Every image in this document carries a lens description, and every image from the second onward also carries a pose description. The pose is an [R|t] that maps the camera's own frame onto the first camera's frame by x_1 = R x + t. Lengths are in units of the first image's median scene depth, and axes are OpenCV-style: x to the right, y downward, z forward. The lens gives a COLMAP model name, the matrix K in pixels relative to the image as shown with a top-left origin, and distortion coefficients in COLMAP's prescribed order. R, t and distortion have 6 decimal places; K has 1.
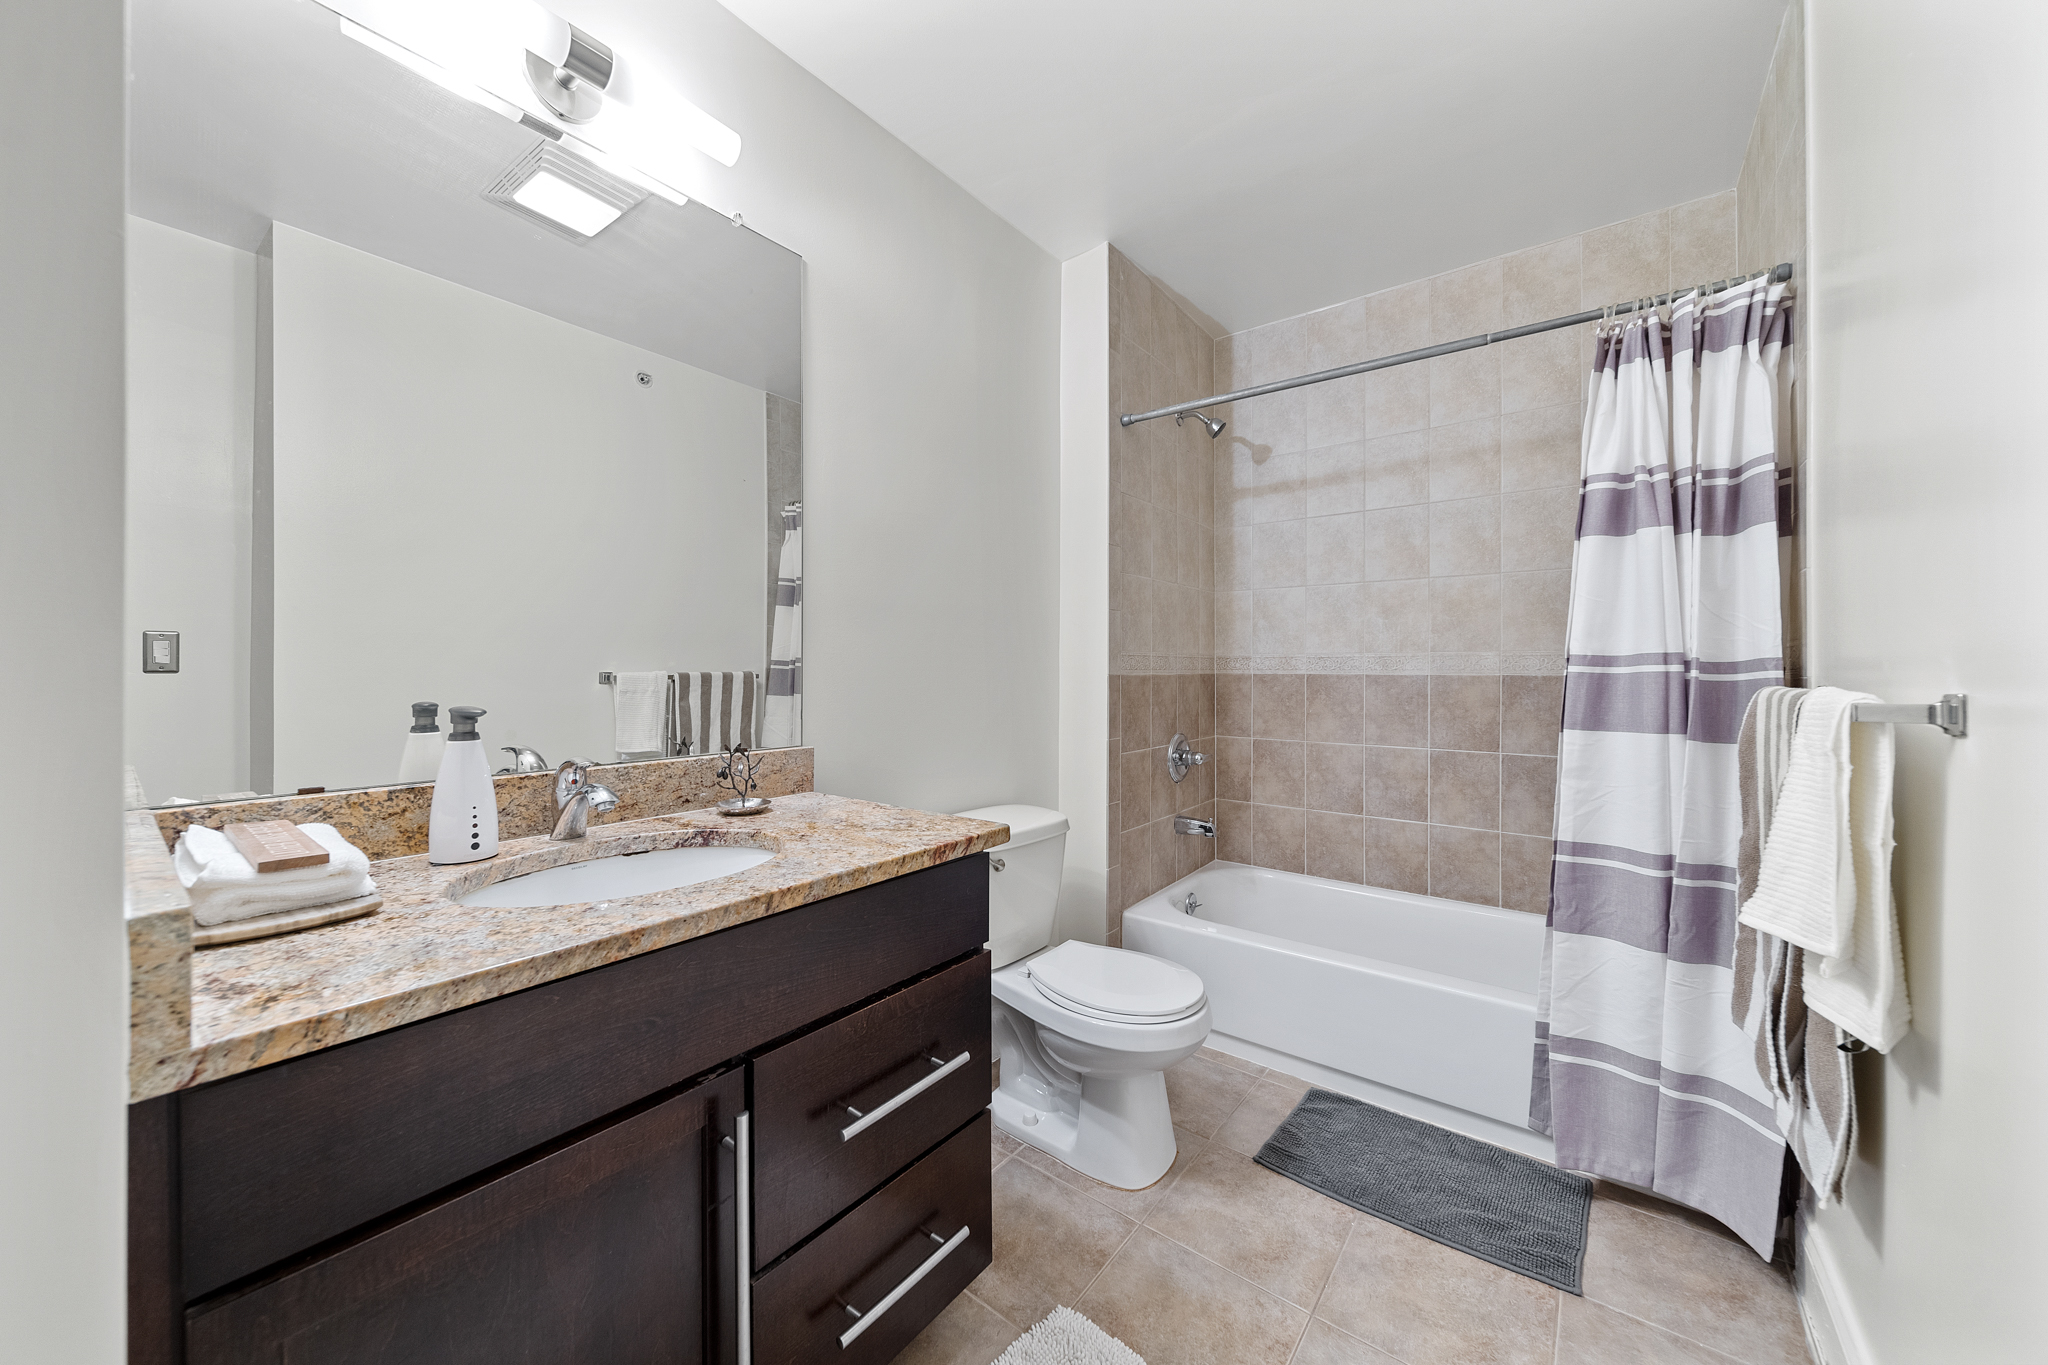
lens RADIAL K [[729.5, 0, 1016.7], [0, 729.5, 671.9], [0, 0, 1]] dist [-0.001359, -0.000373]
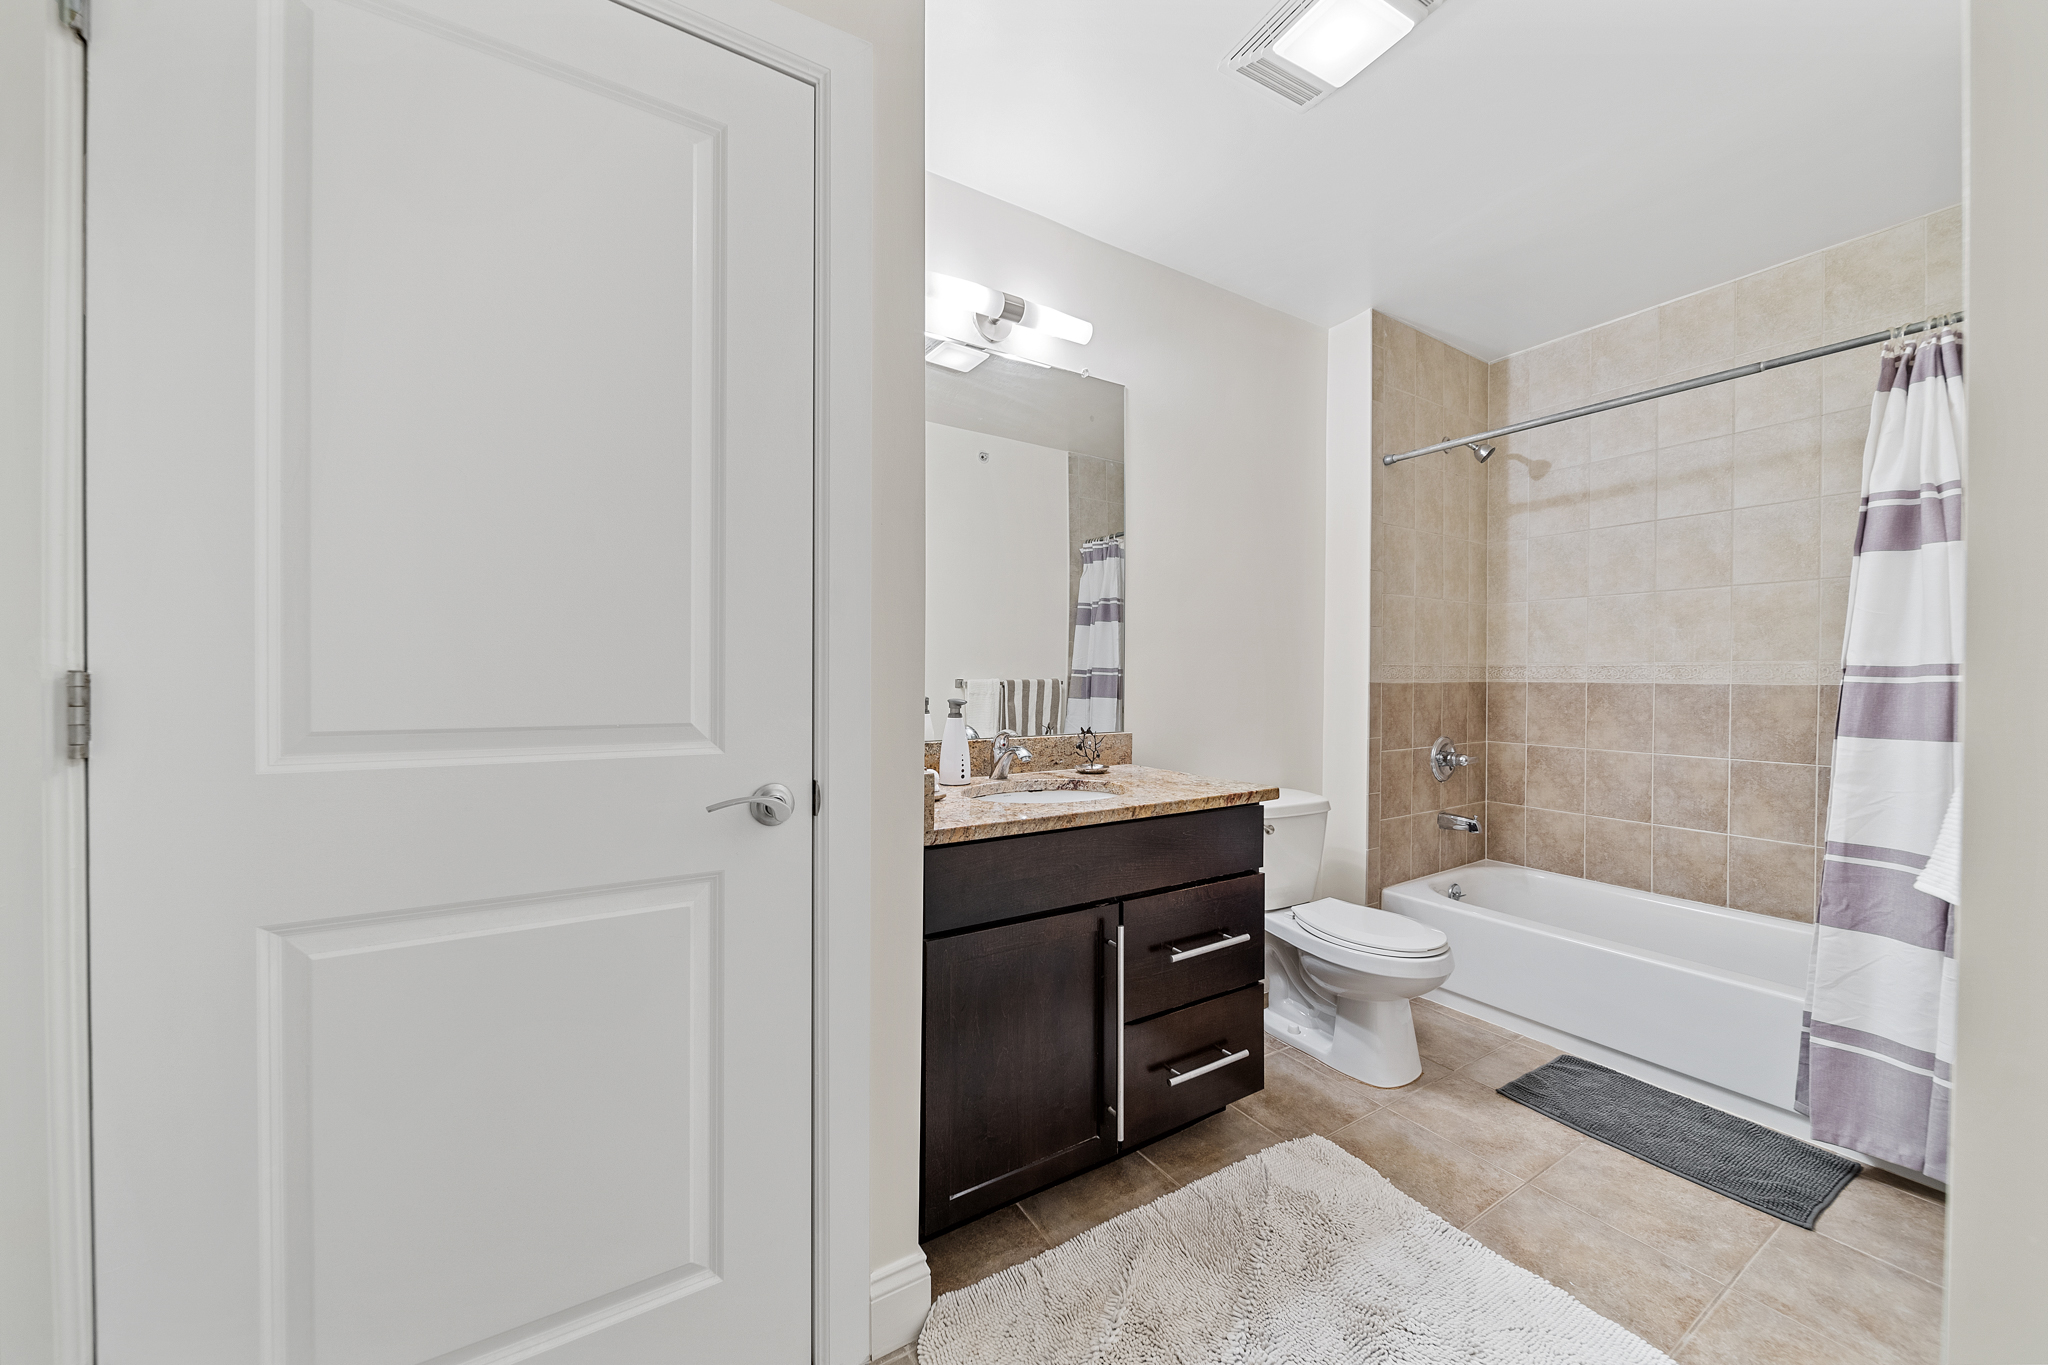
lens RADIAL K [[679.1, 0, 1030.7], [0, 679.1, 686.4], [0, 0, 1]] dist [-0.000721, -0.002507]
pose [[0.936495, 0.005840, -0.350632, -0.000155], [-0.002106, 0.999937, 0.011029, -0.001611], [0.350675, -0.009590, 0.936448, -0.311964]]
